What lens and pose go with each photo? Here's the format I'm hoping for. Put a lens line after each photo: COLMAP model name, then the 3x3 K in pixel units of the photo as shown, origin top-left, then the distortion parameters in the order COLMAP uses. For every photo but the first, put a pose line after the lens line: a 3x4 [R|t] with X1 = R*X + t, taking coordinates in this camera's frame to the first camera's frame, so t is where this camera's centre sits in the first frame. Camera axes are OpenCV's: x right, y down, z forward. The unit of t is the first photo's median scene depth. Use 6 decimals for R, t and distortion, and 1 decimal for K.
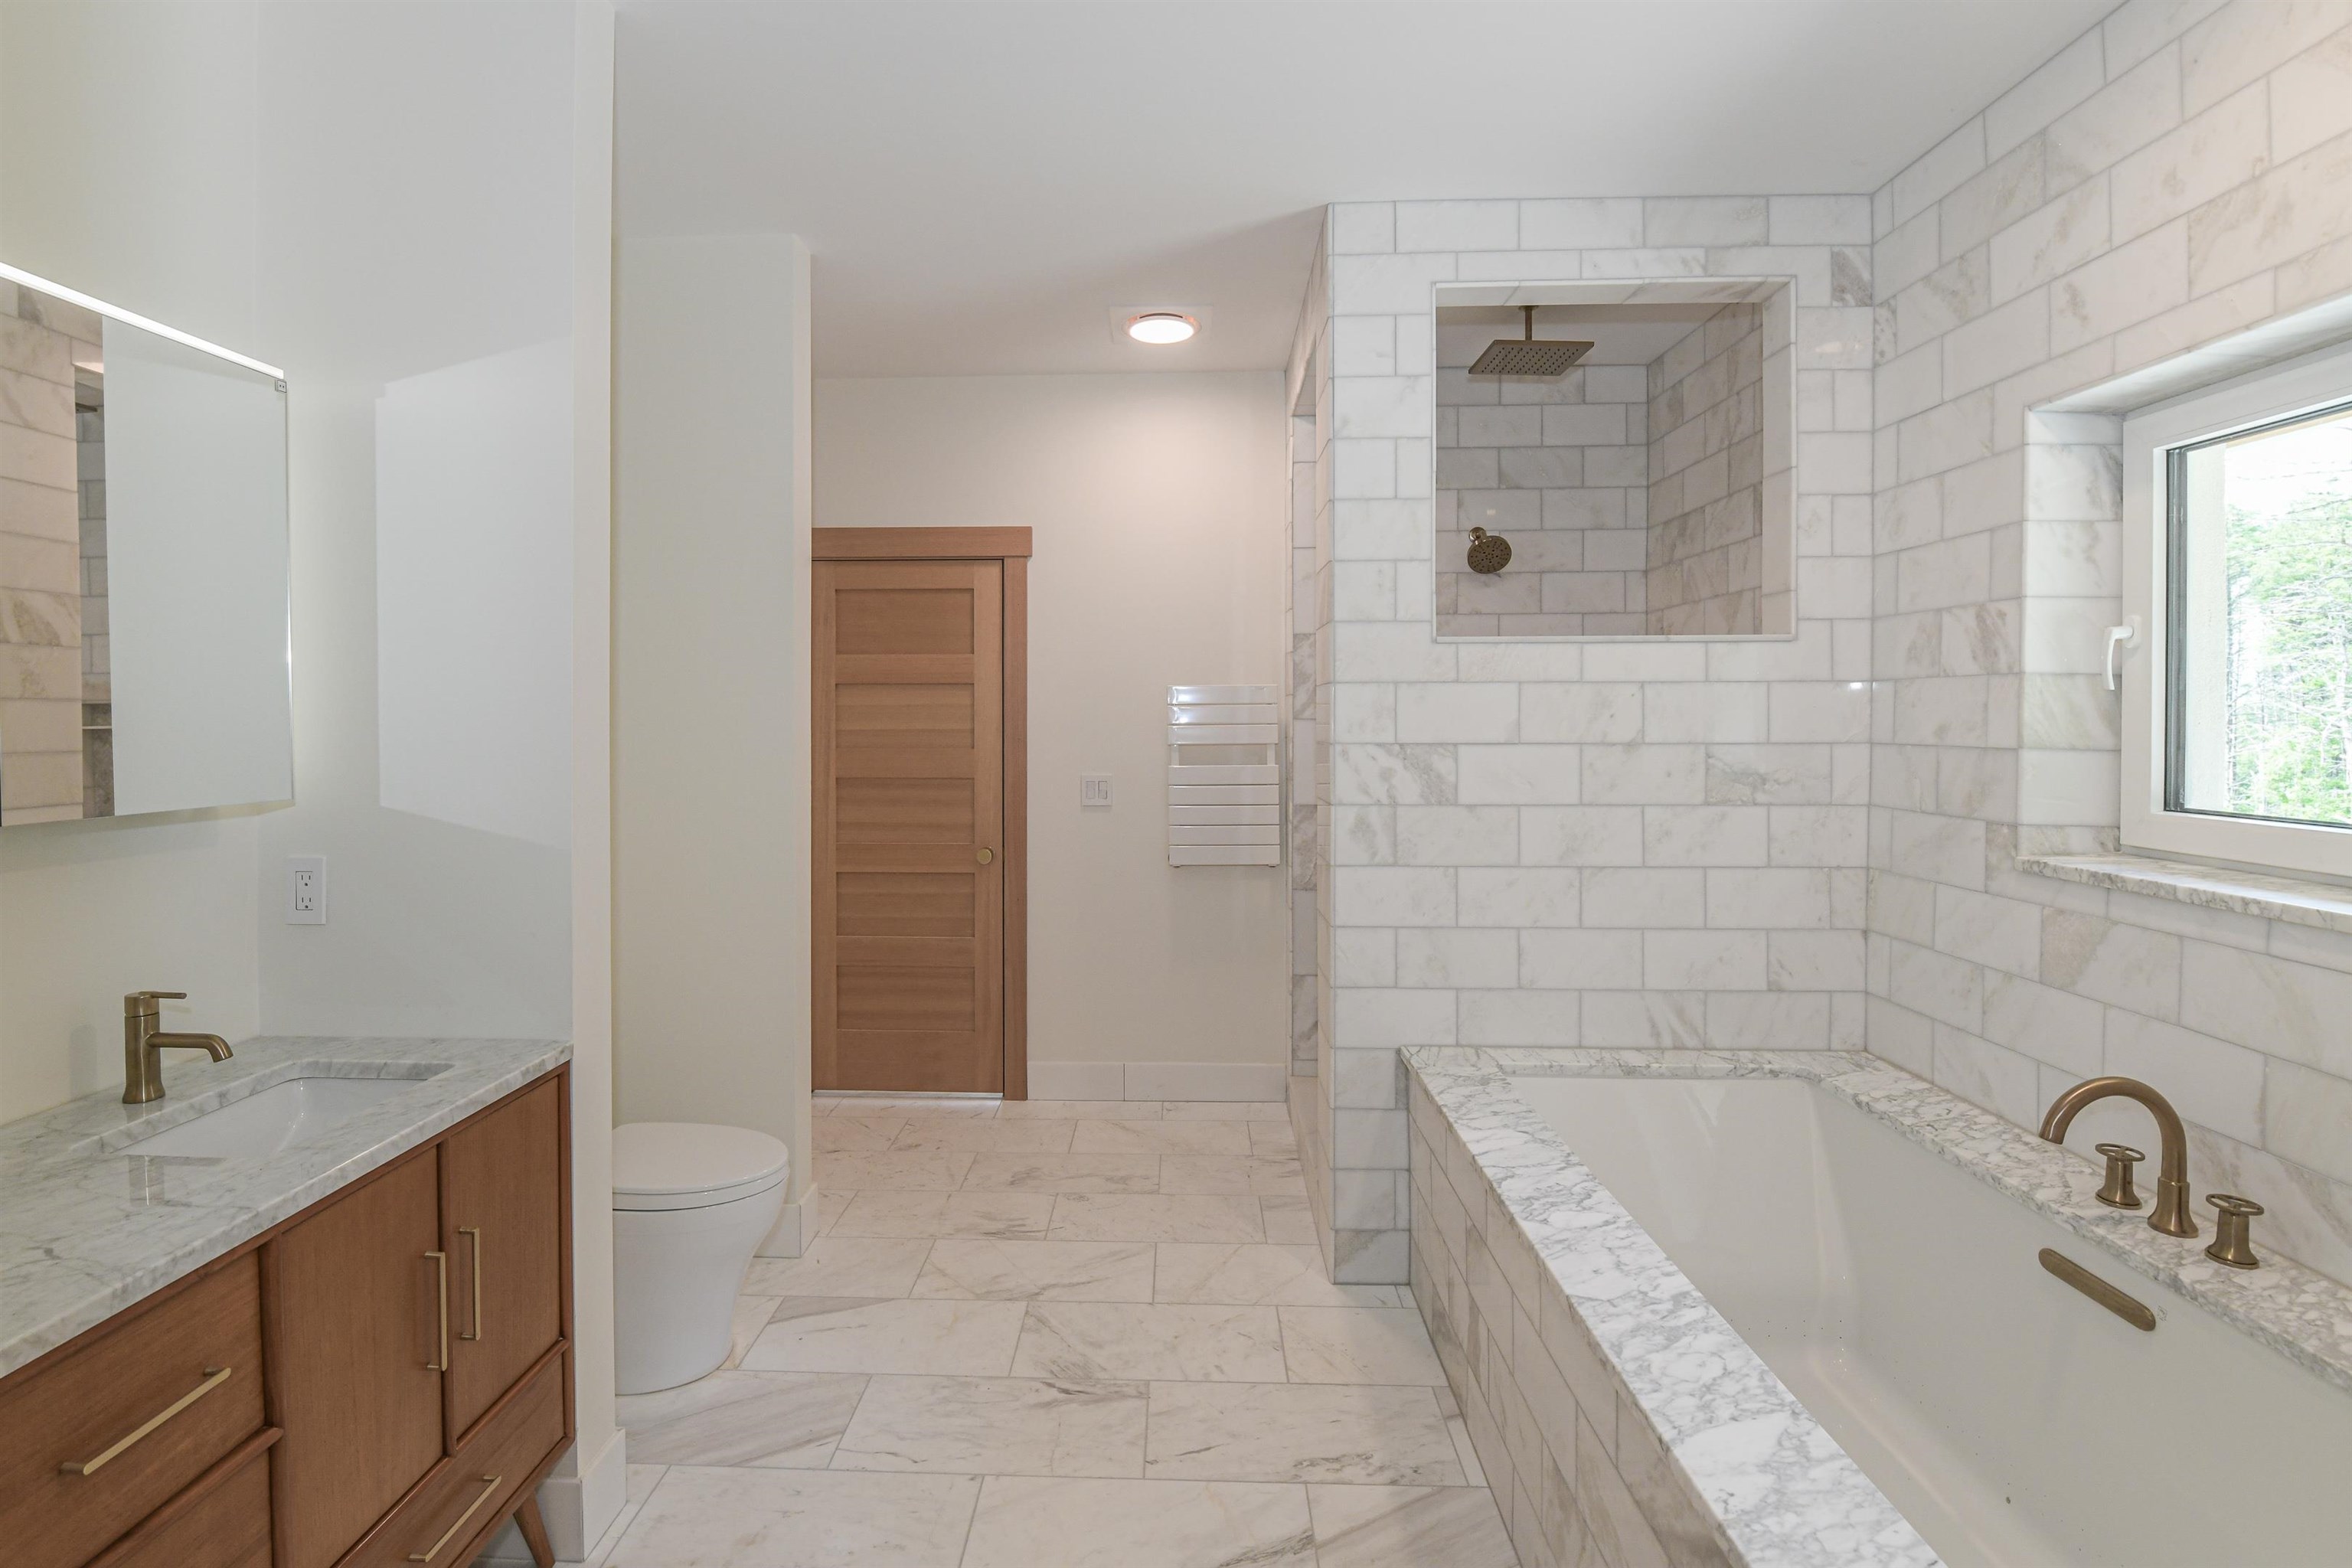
lens RADIAL K [[1140.2, 0, 1161.1], [0, 1140.2, 723.9], [0, 0, 1]] dist [-0.005115, -0.004289]
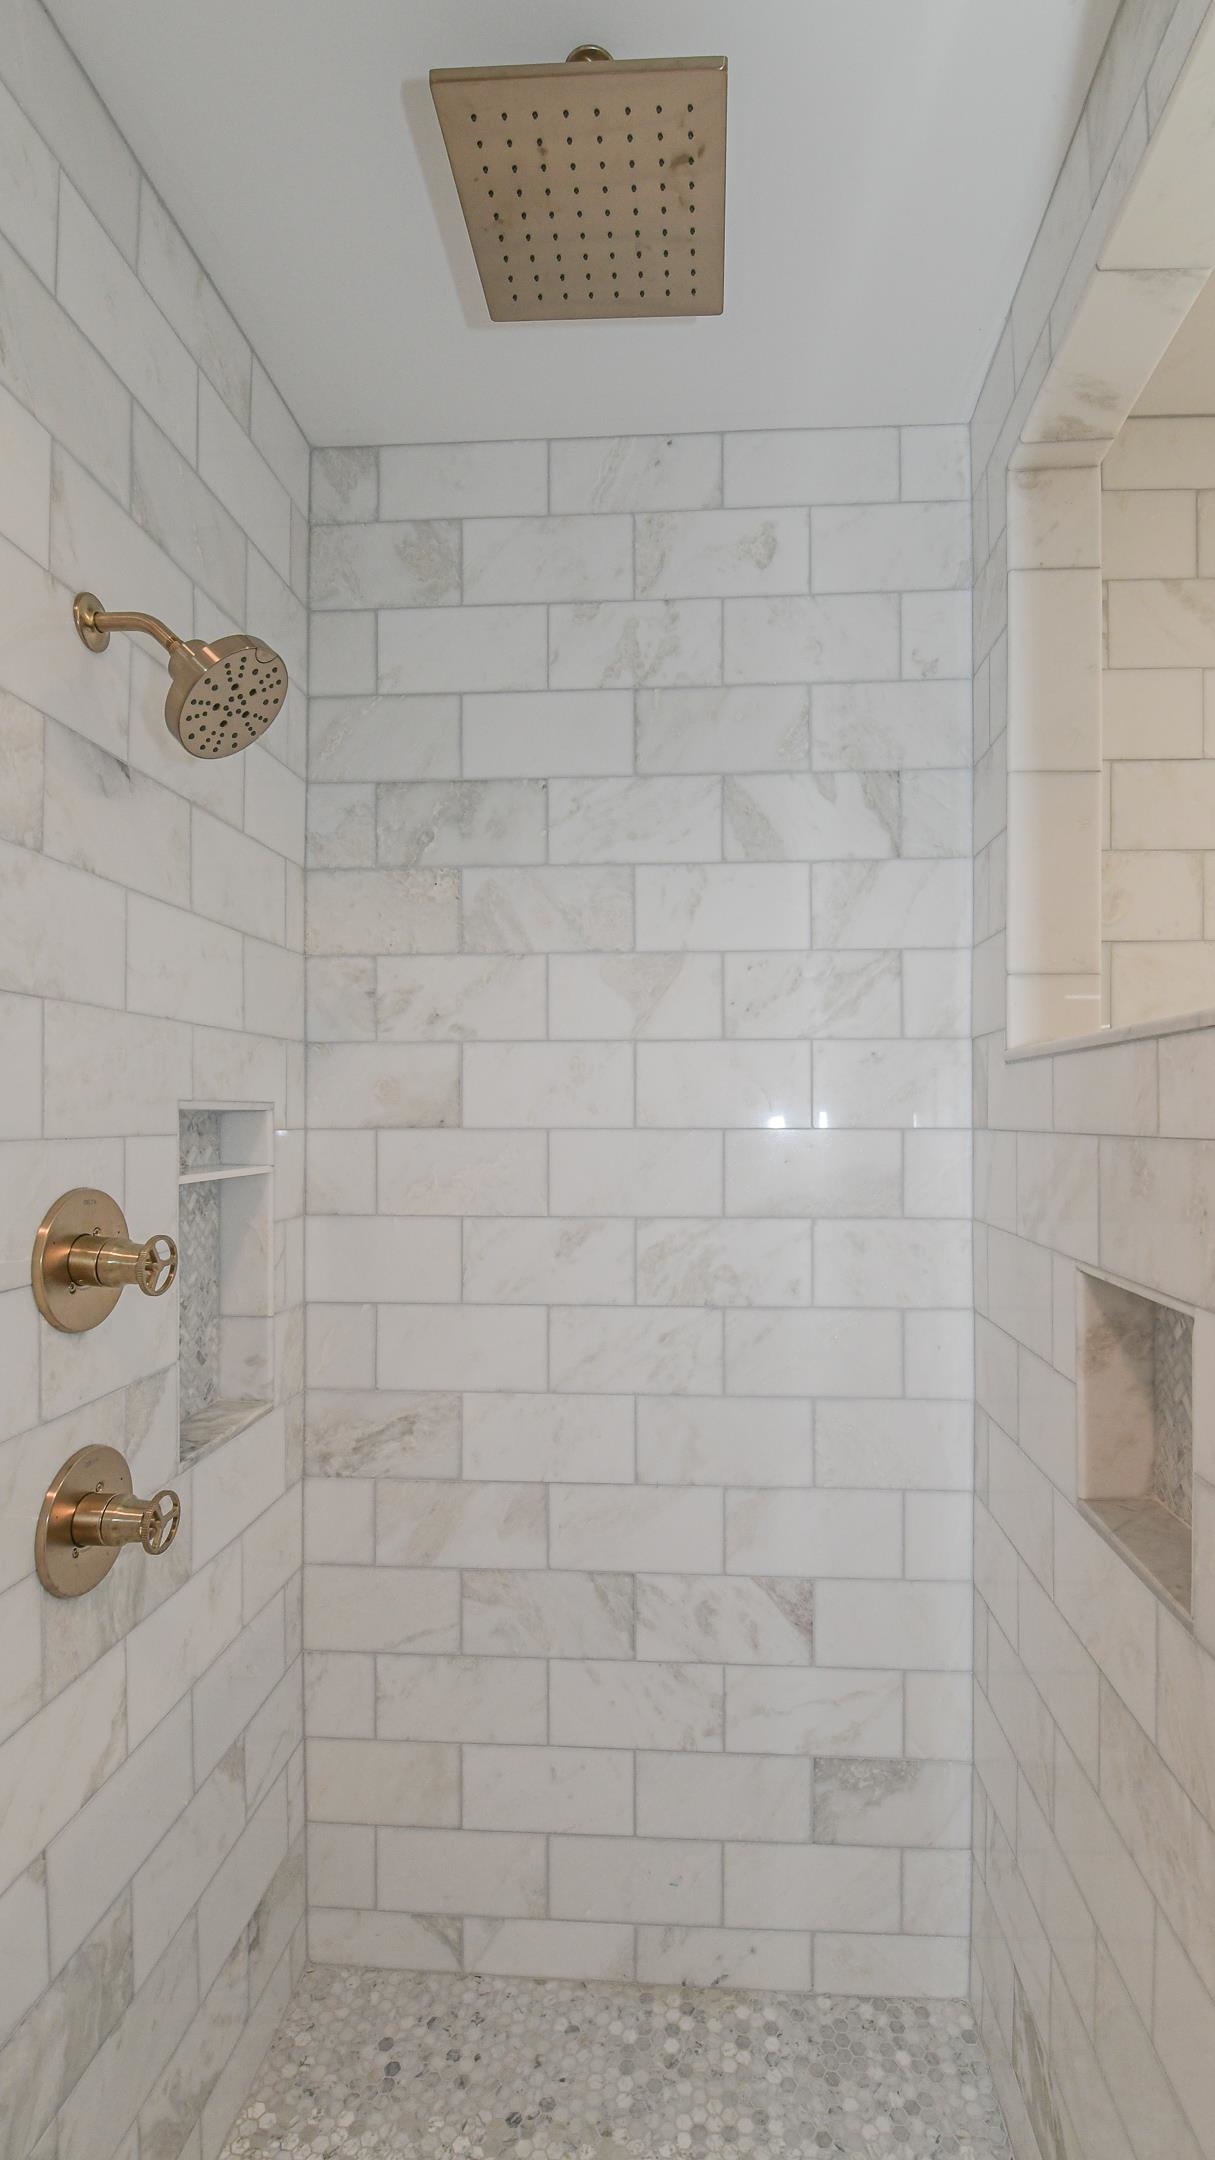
lens RADIAL K [[962.4, 0, 606.2], [0, 962.4, 1074.2], [0, 0, 1]] dist [-0.009640, -0.001287]
pose [[0.016871, 0.003160, 0.999853, 0.047684], [0.008589, 0.999958, -0.003306, -0.075818], [-0.999821, 0.008644, 0.016843, 1.416750]]
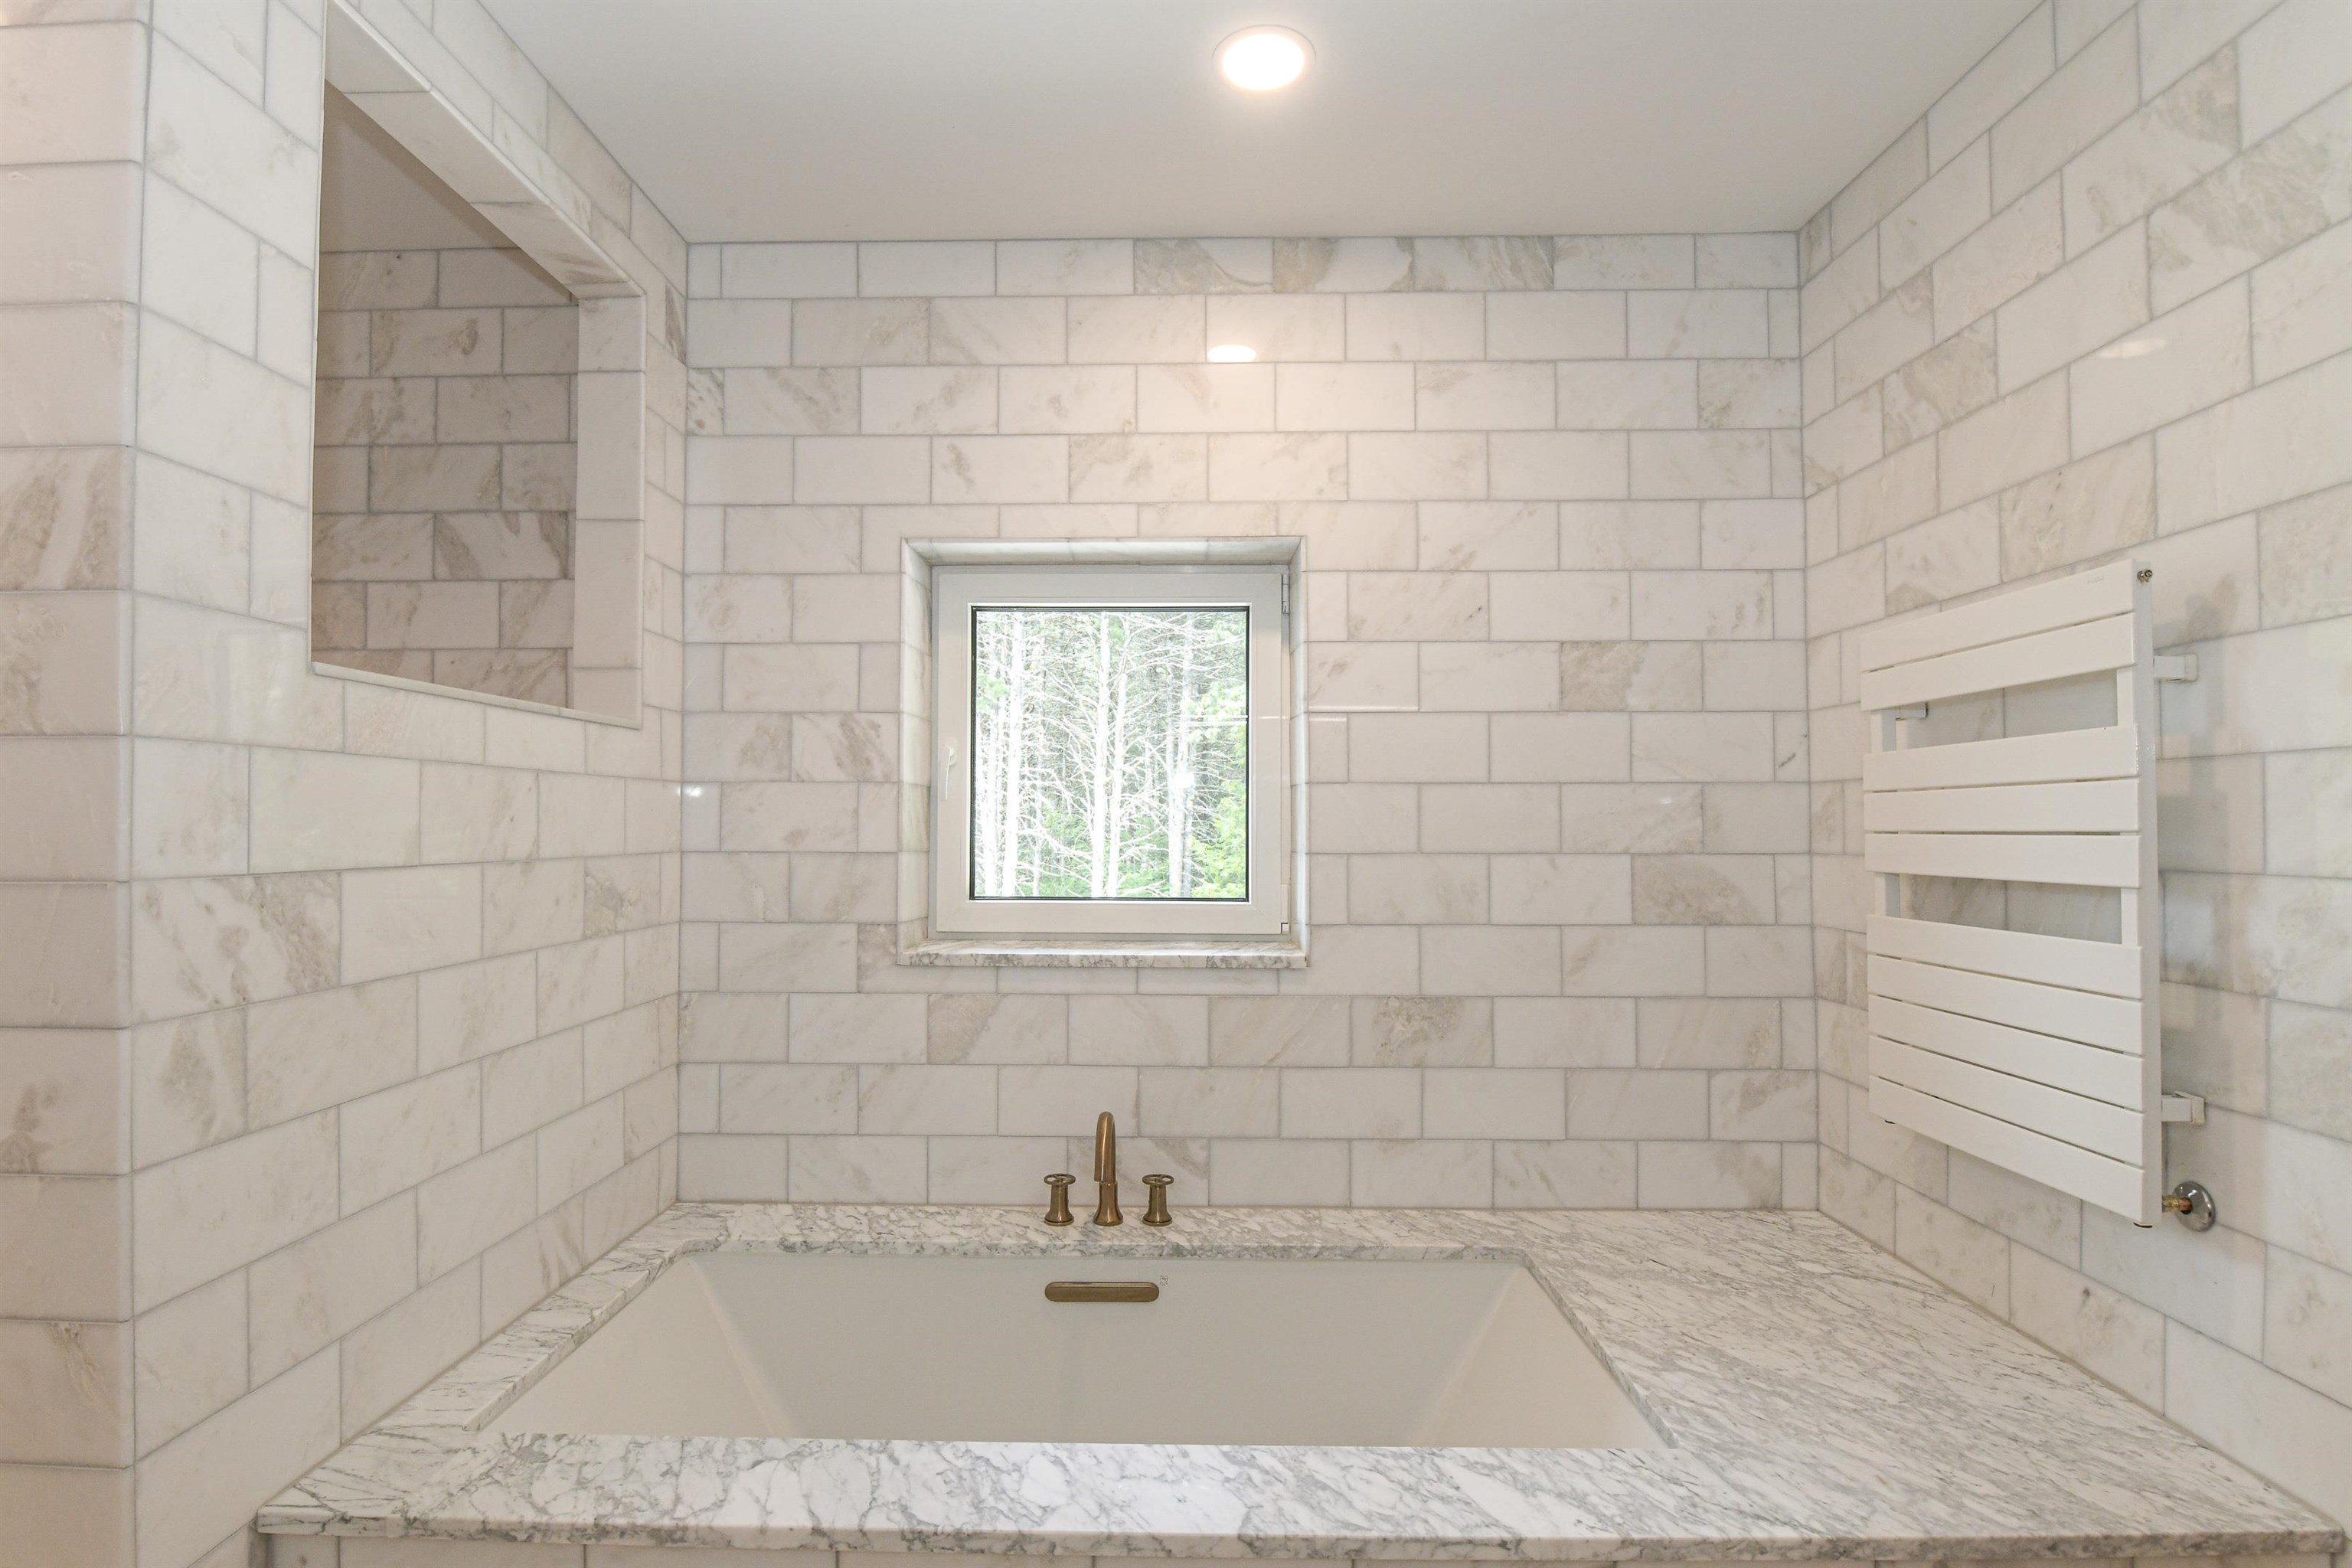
lens RADIAL K [[1140.2, 0, 1172.1], [0, 1140.2, 801.8], [0, 0, 1]] dist [-0.005115, -0.004289]
pose [[-0.016172, 0.021798, 0.999632, -0.306889], [0.004762, 0.999753, -0.021723, -0.001082], [-0.999858, 0.004409, -0.016272, 0.703296]]
